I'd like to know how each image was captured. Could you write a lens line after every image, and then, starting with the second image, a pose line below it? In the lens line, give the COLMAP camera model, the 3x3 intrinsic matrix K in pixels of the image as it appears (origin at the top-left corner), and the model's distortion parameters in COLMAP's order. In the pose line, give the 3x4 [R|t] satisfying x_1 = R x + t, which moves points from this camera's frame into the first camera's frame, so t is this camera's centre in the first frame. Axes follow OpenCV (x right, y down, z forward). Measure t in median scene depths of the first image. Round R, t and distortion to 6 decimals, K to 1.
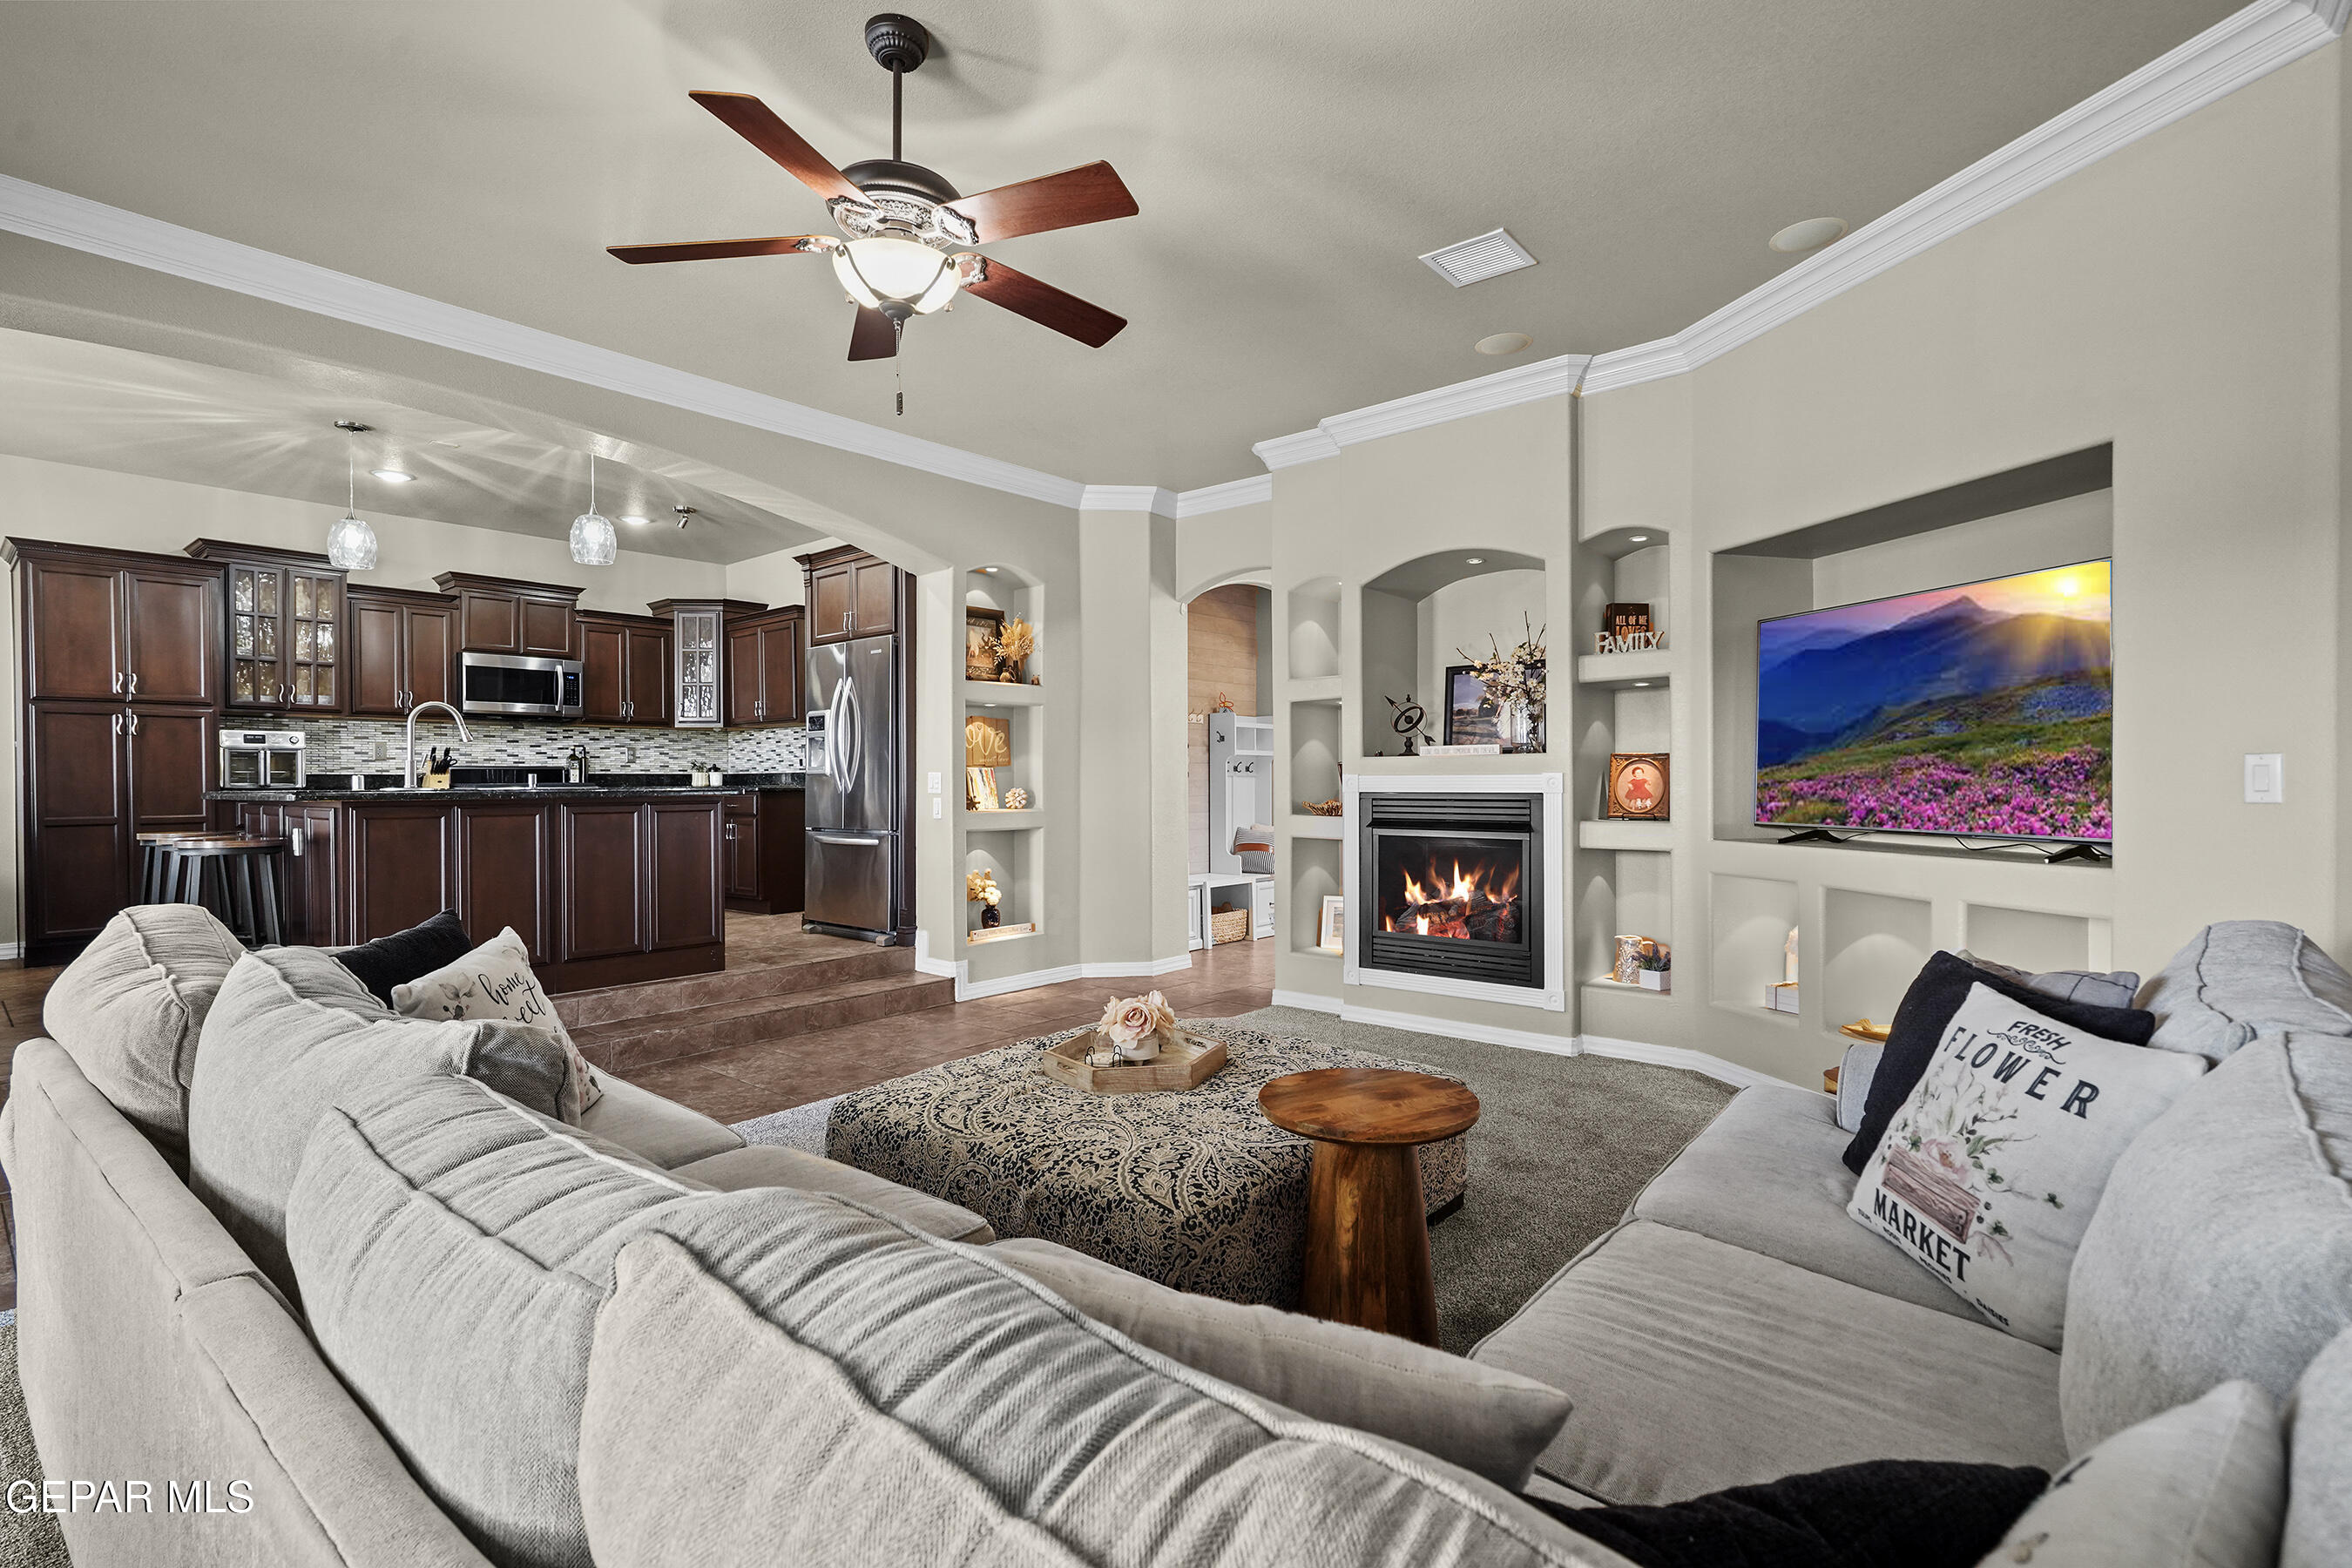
lens RADIAL K [[1081.0, 0, 1171.8], [0, 1081.0, 787.6], [0, 0, 1]] dist [-0.005204, 0.002730]
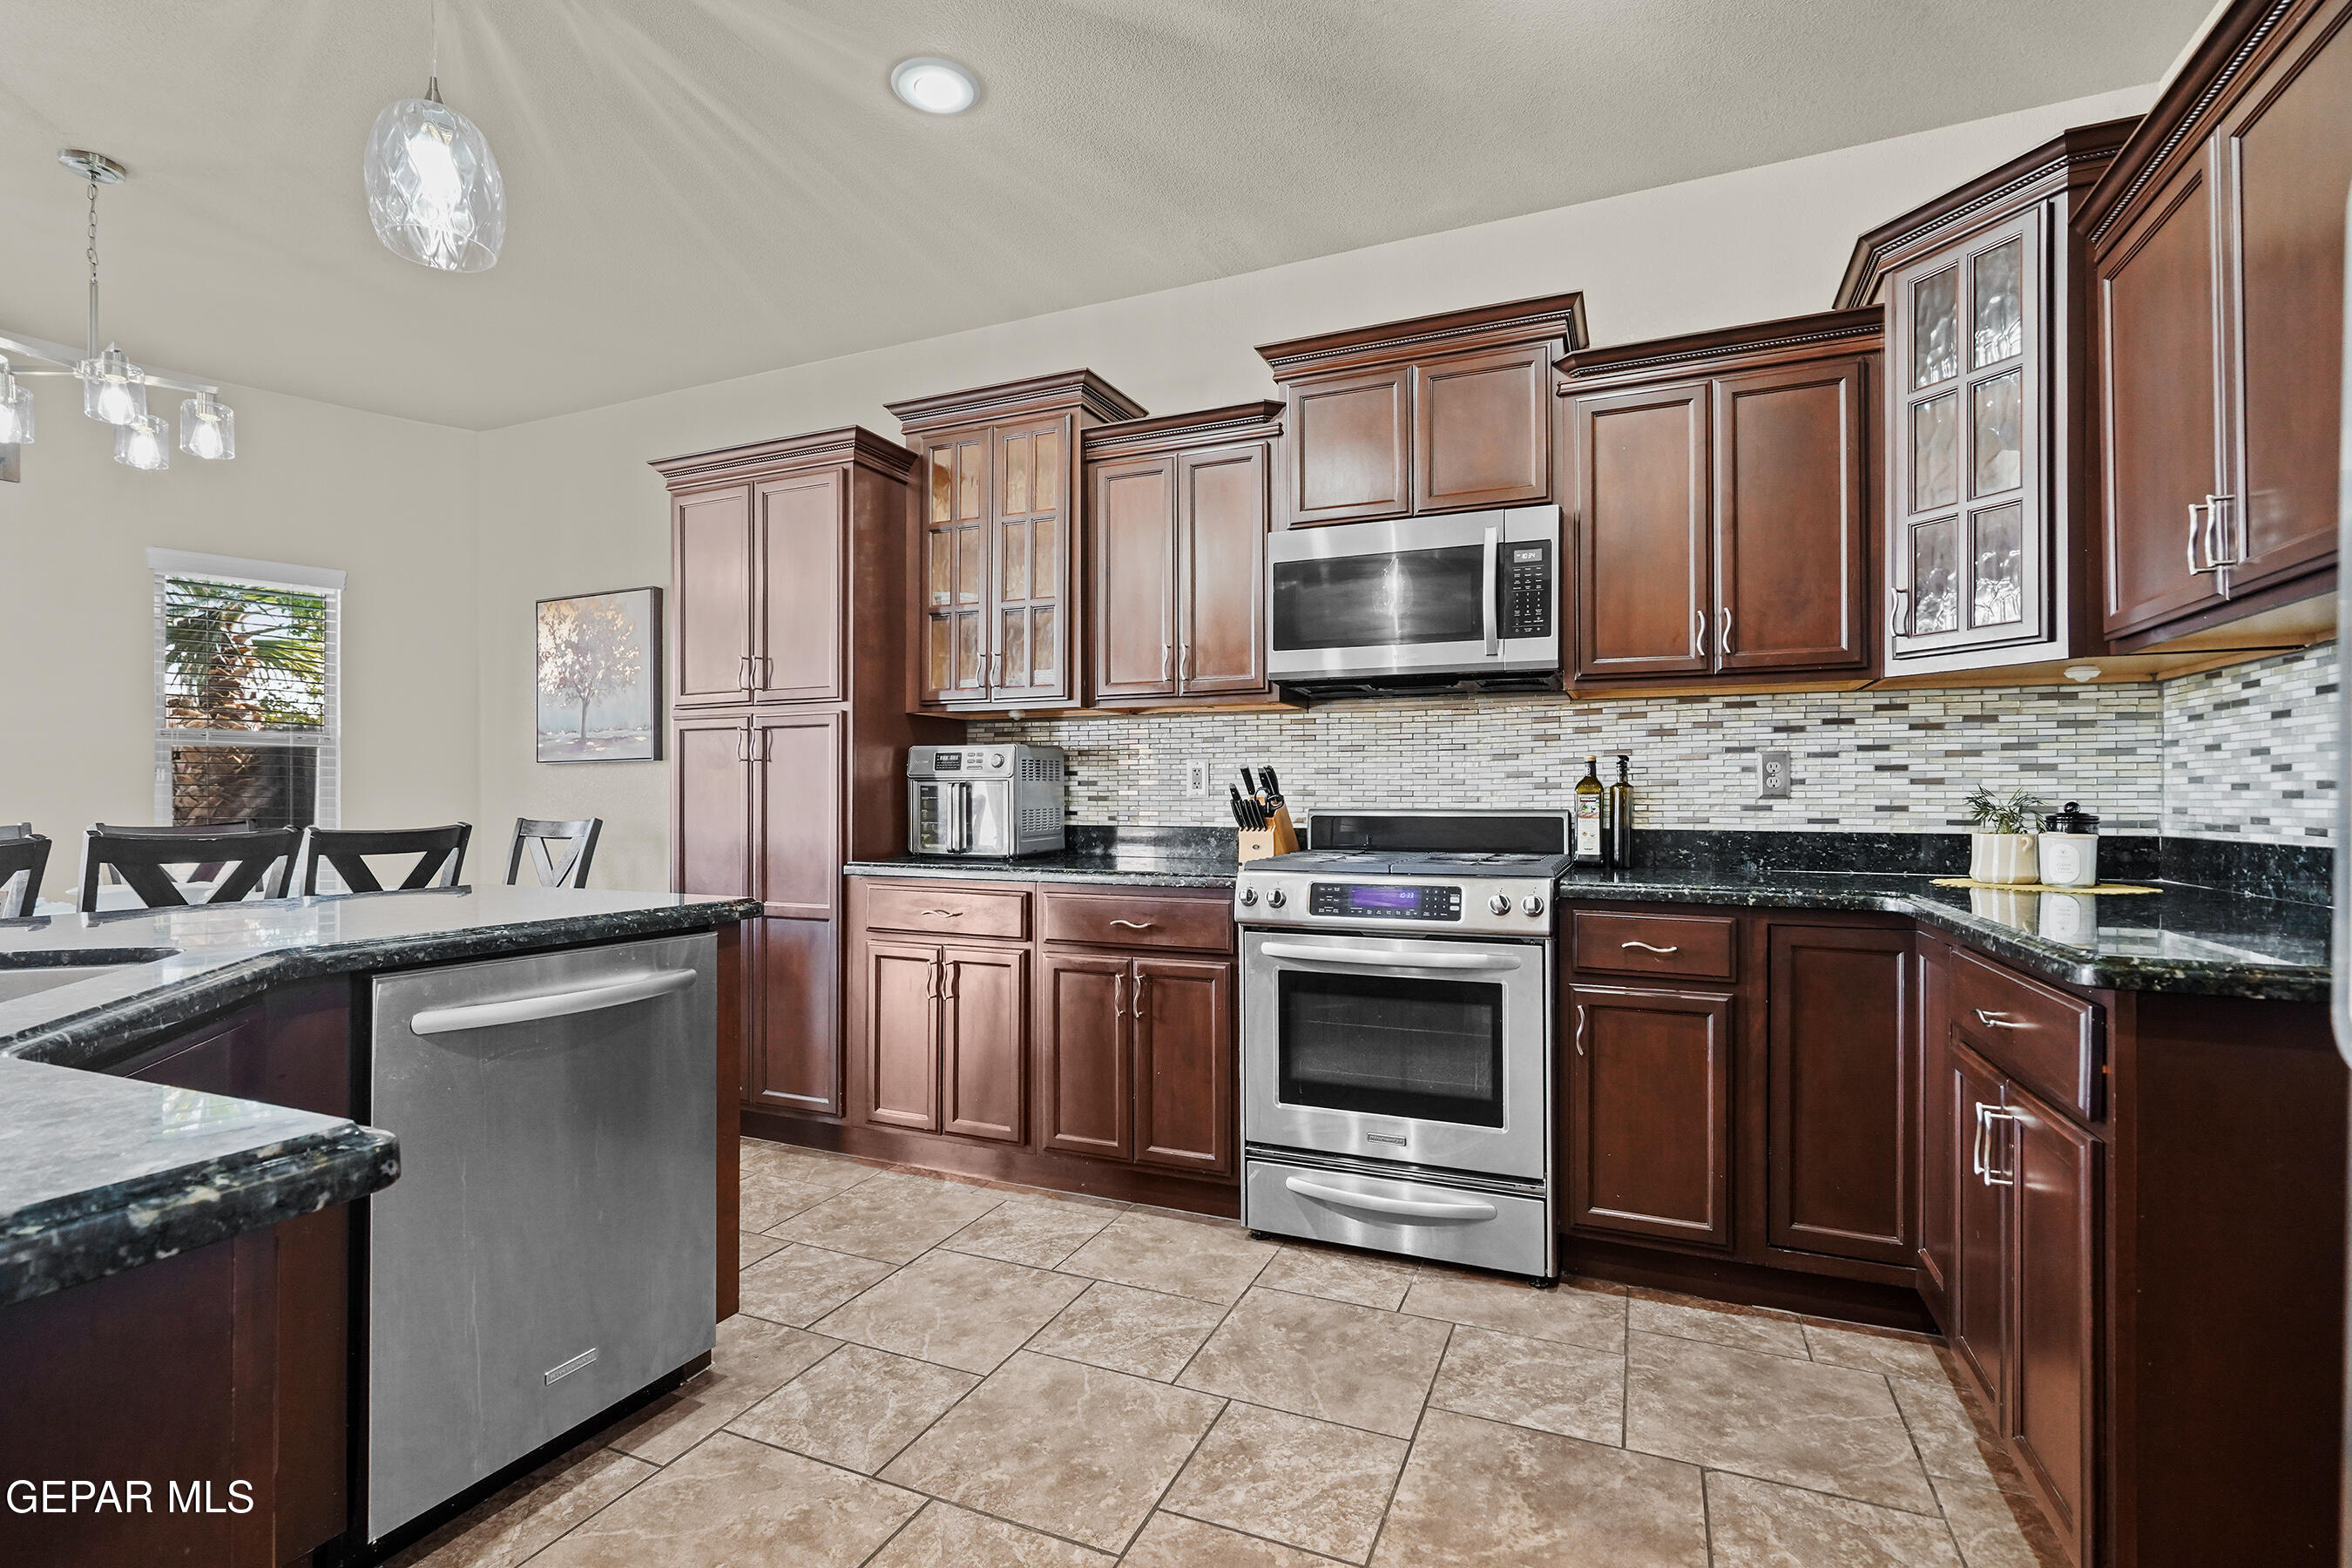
lens RADIAL K [[1081.0, 0, 1181.5], [0, 1081.0, 785.0], [0, 0, 1]] dist [-0.005204, 0.002730]
pose [[0.297031, -0.004014, -0.954859, -0.307714], [-0.005033, 0.999971, -0.005770, -0.031034], [0.954855, 0.006520, 0.297002, 0.938476]]
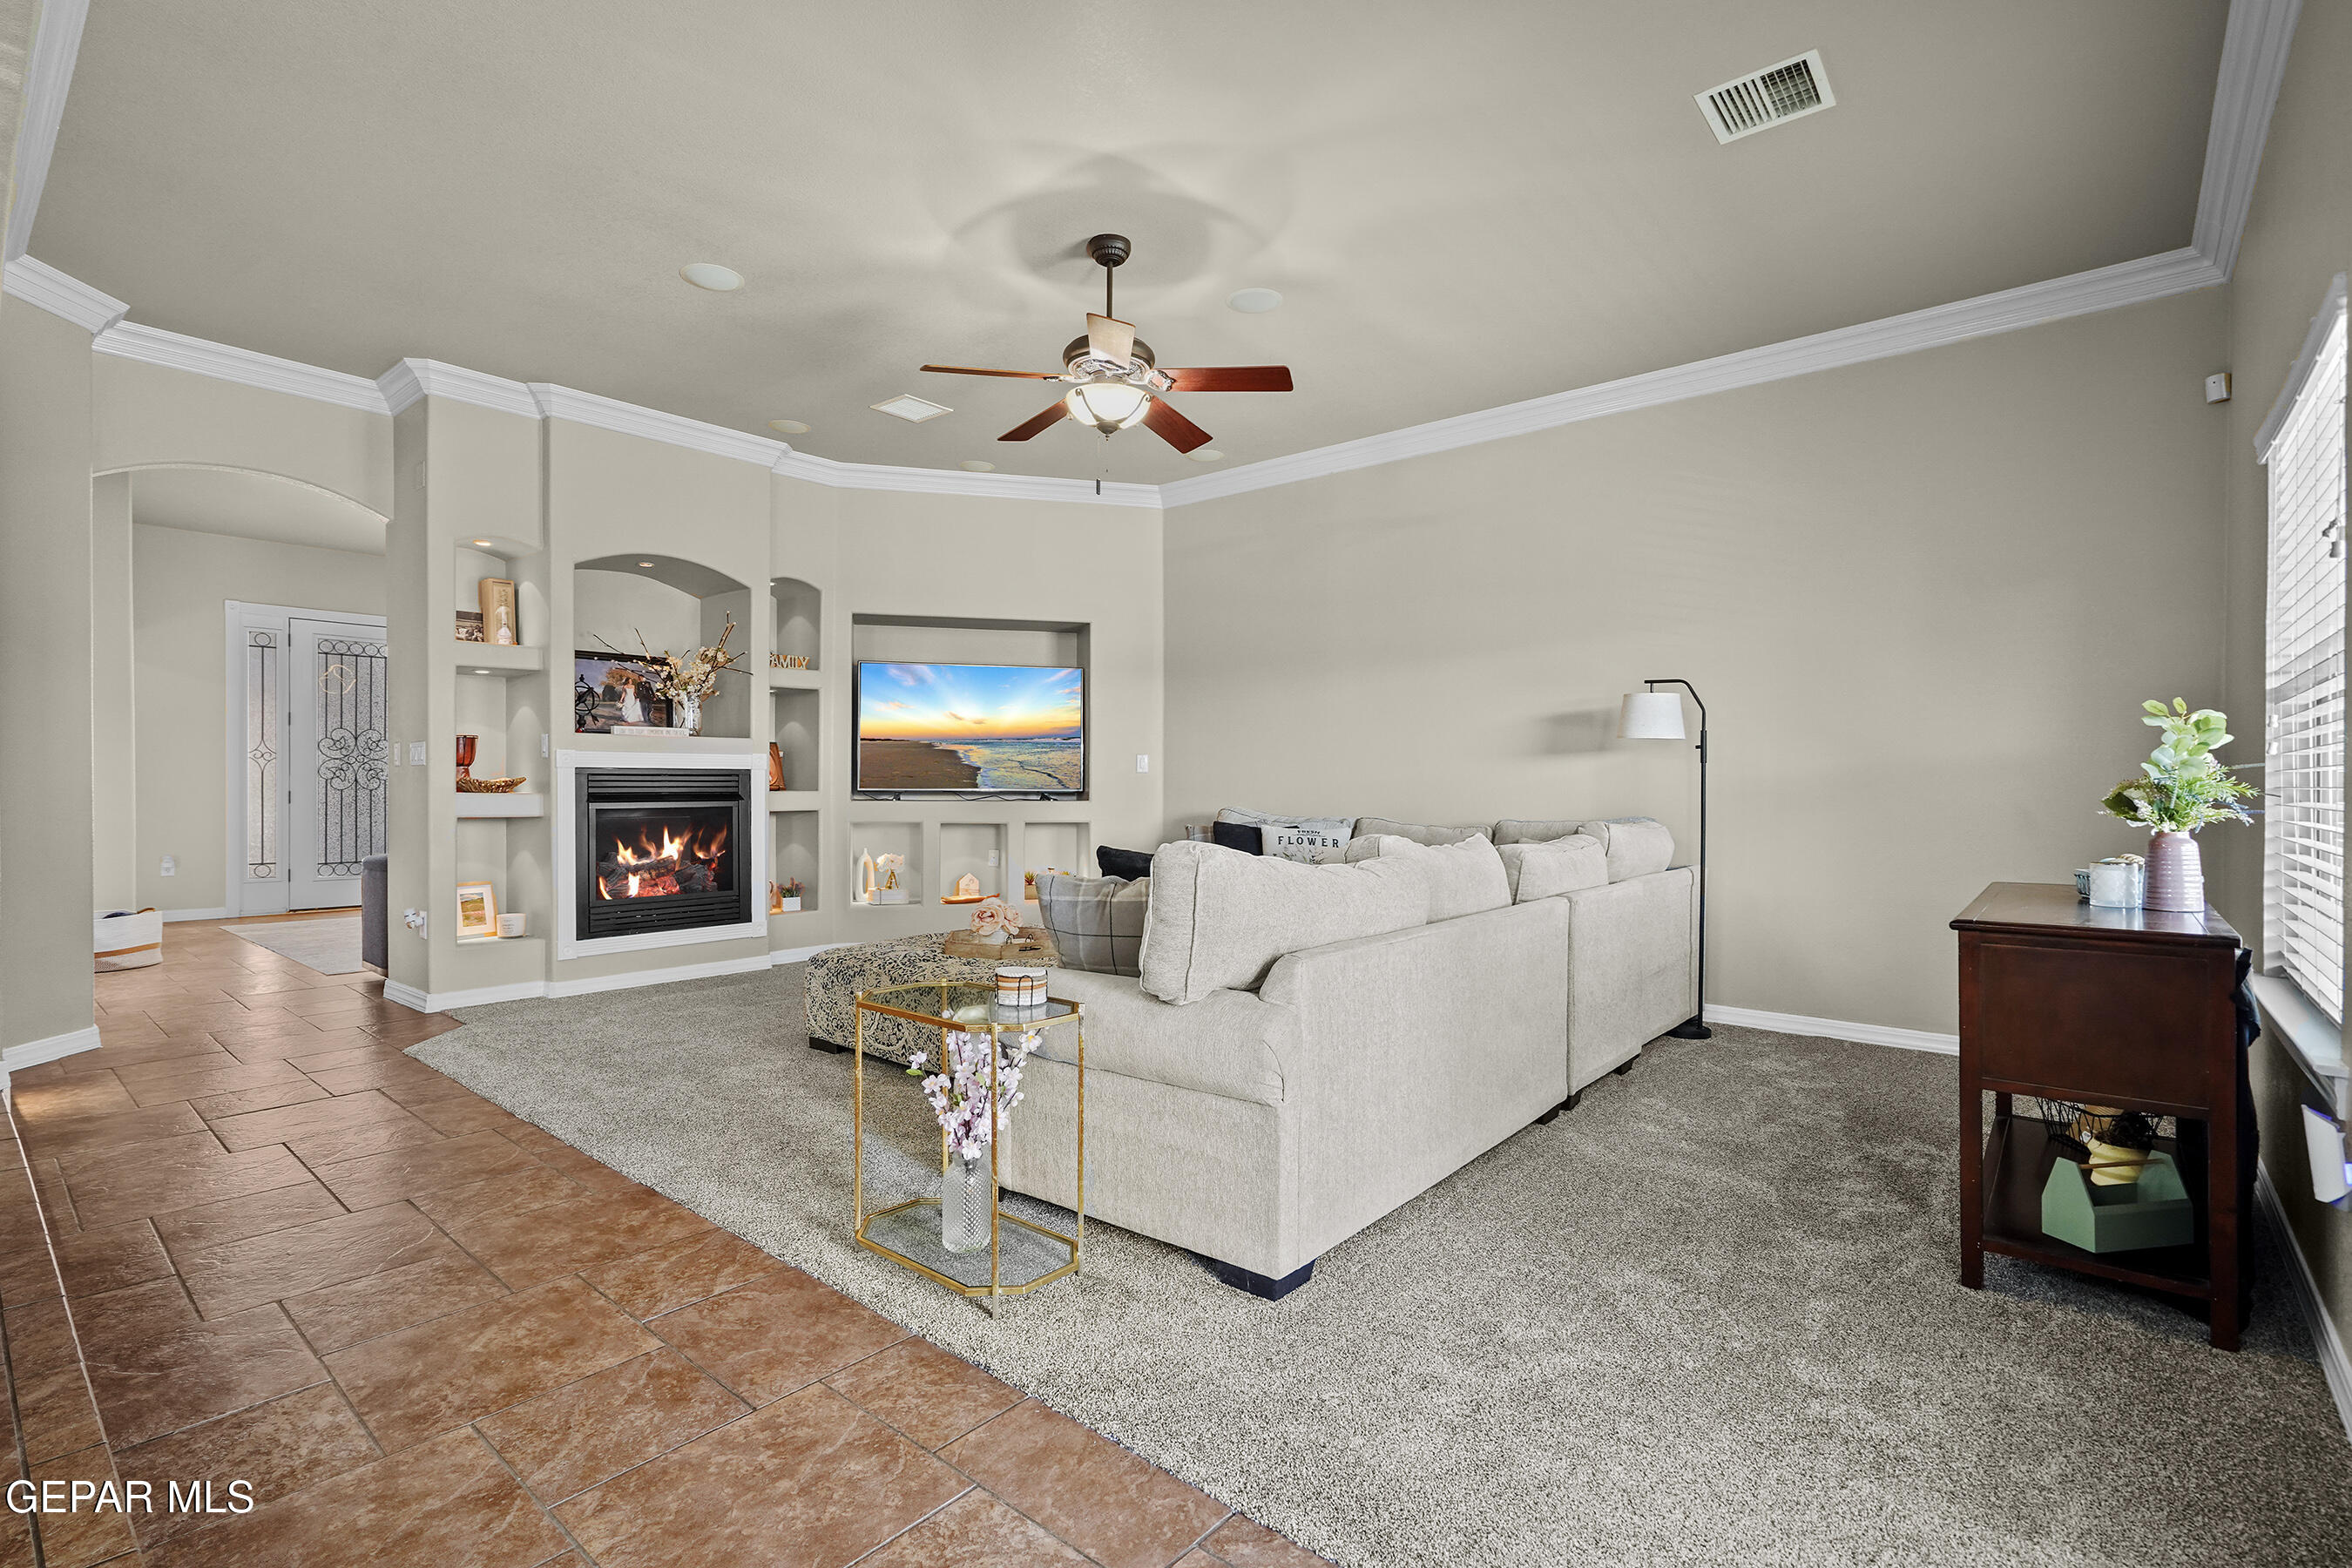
lens RADIAL K [[1081.0, 0, 1193.8], [0, 1081.0, 787.3], [0, 0, 1]] dist [-0.005204, 0.002730]
pose [[-0.008179, -0.002744, 0.999963, -0.705019], [0.005466, 0.999981, 0.002788, 0.020711], [-0.999952, 0.005489, -0.008164, 0.361769]]
